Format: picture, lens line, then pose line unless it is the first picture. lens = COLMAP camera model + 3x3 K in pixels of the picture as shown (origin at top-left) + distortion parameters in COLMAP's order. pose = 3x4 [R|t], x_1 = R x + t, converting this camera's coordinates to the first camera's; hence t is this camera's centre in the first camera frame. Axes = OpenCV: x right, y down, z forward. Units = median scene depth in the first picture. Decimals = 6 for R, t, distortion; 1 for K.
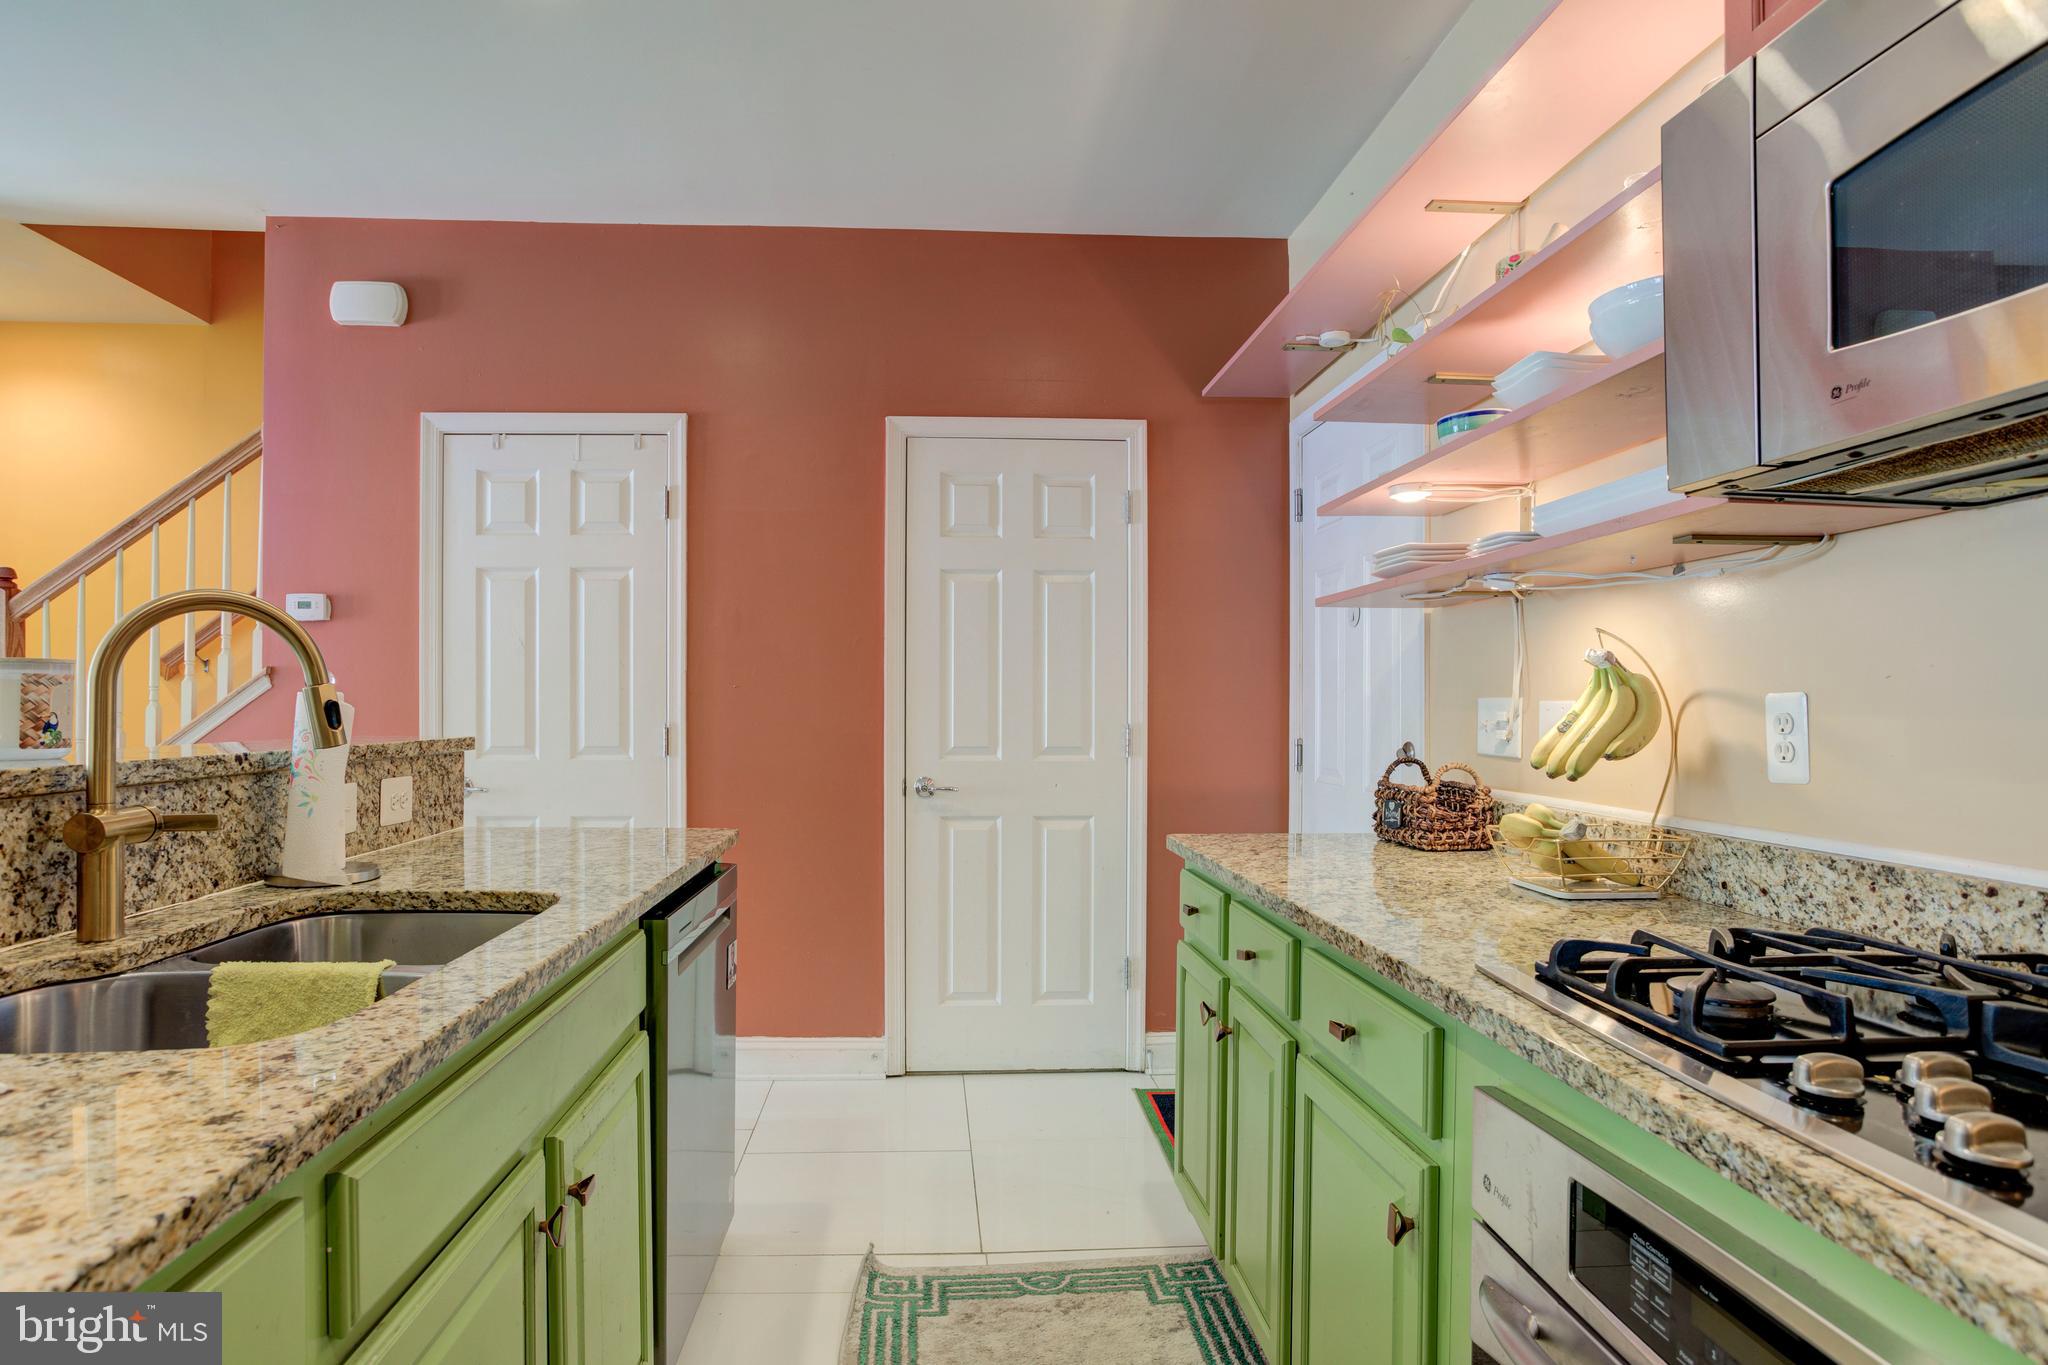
lens RADIAL K [[1066.7, 0, 1009.4], [0, 1066.7, 687.4], [0, 0, 1]] dist [-0.065677, 0.032207]
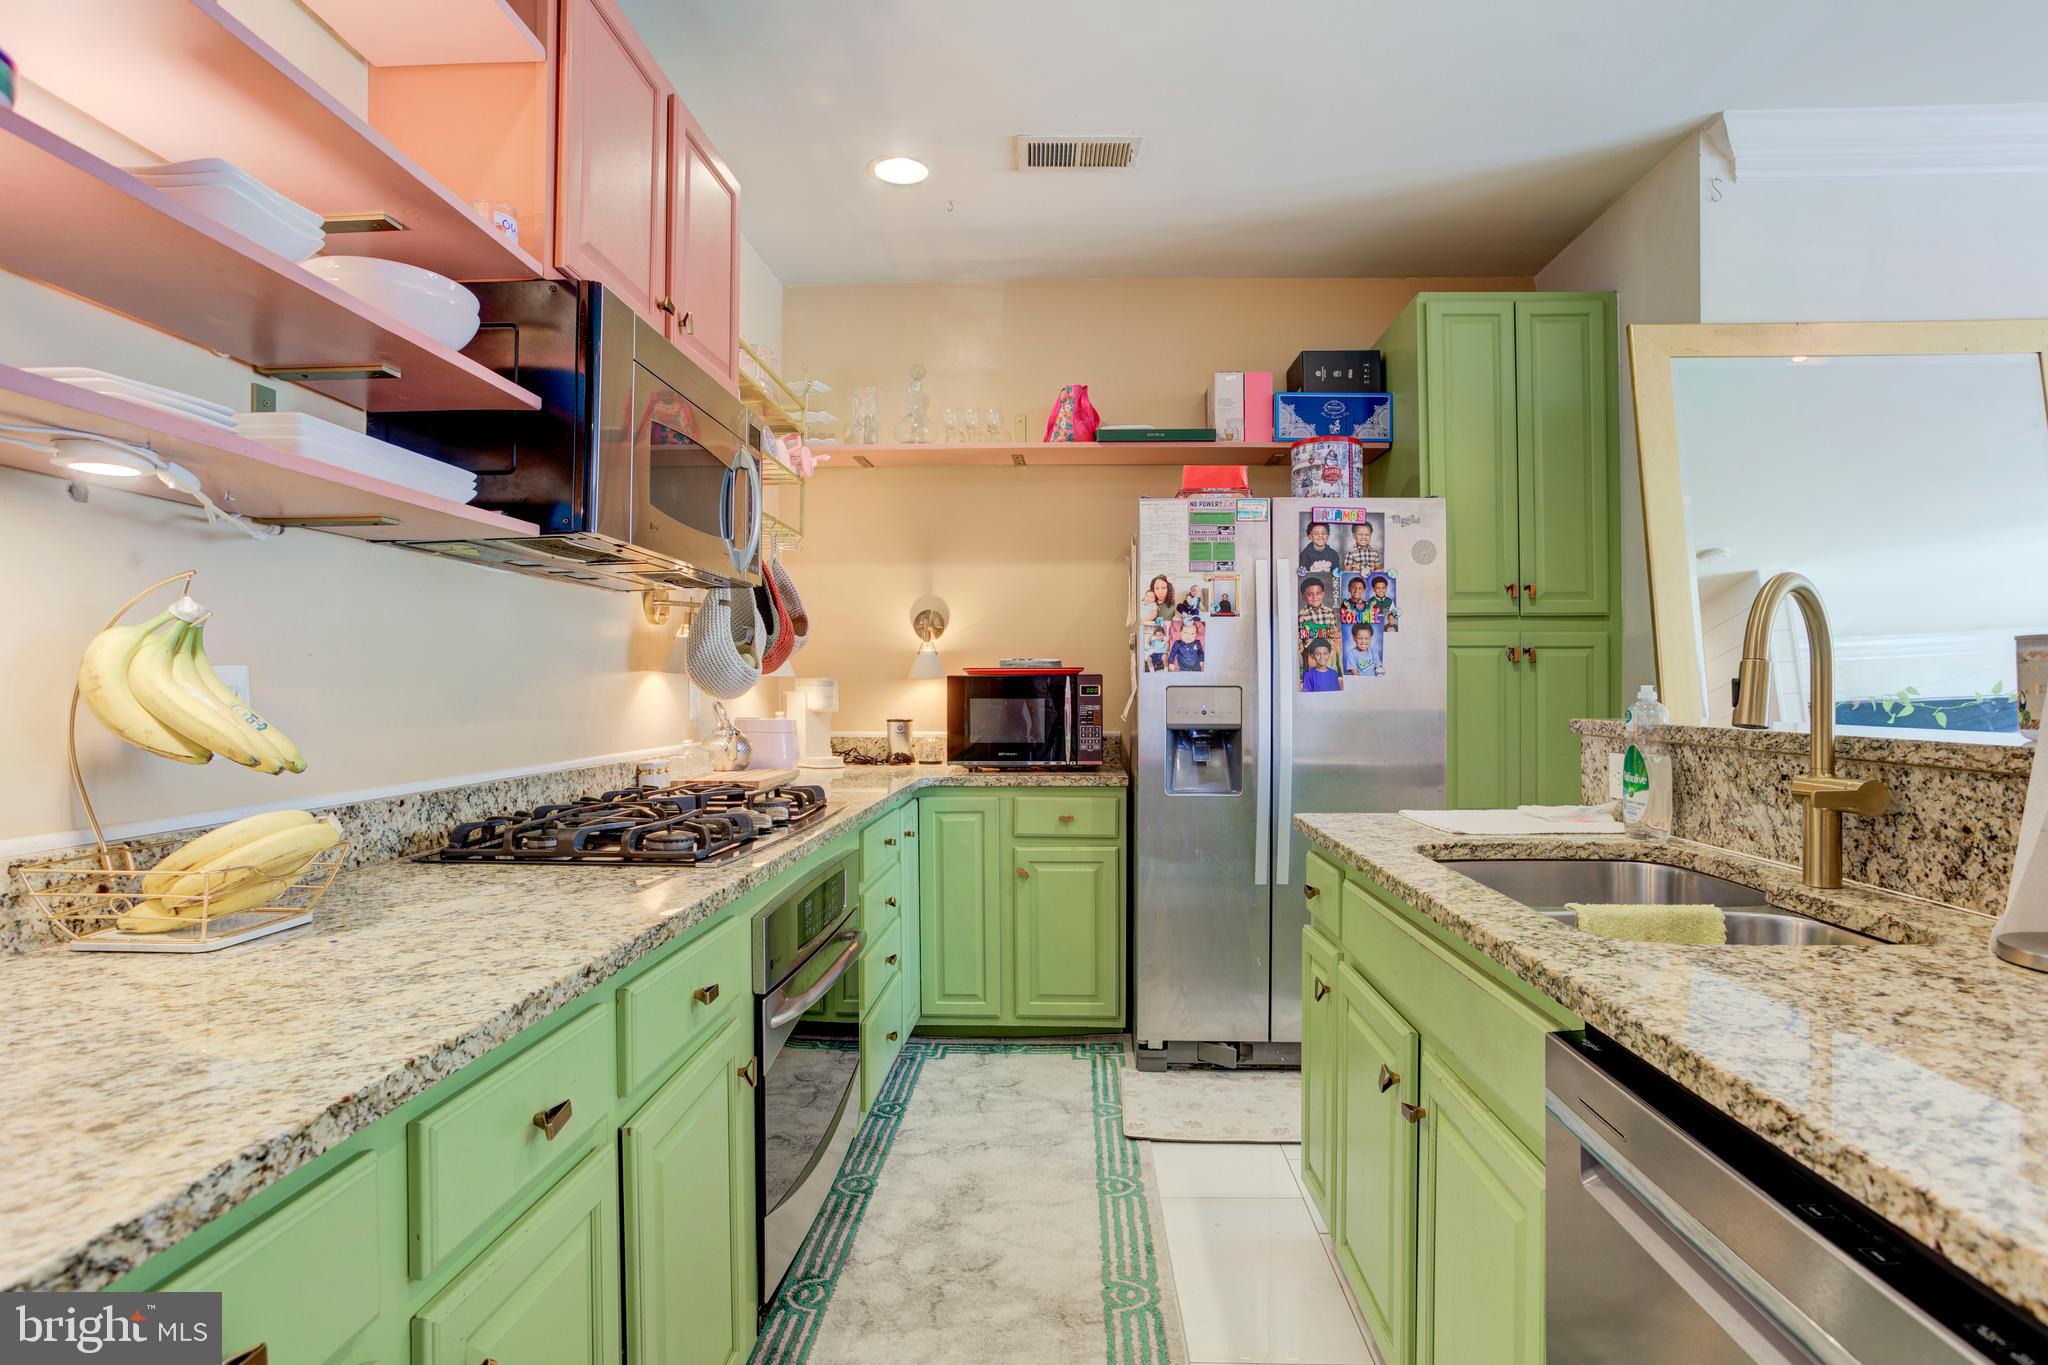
lens RADIAL K [[1066.7, 0, 1009.4], [0, 1066.7, 687.4], [0, 0, 1]] dist [-0.065677, 0.032207]
pose [[-0.990133, -0.003712, 0.140084, -0.126452], [-0.006052, 0.999849, -0.016282, 0.040991], [-0.140003, -0.016969, -0.990006, 2.053493]]
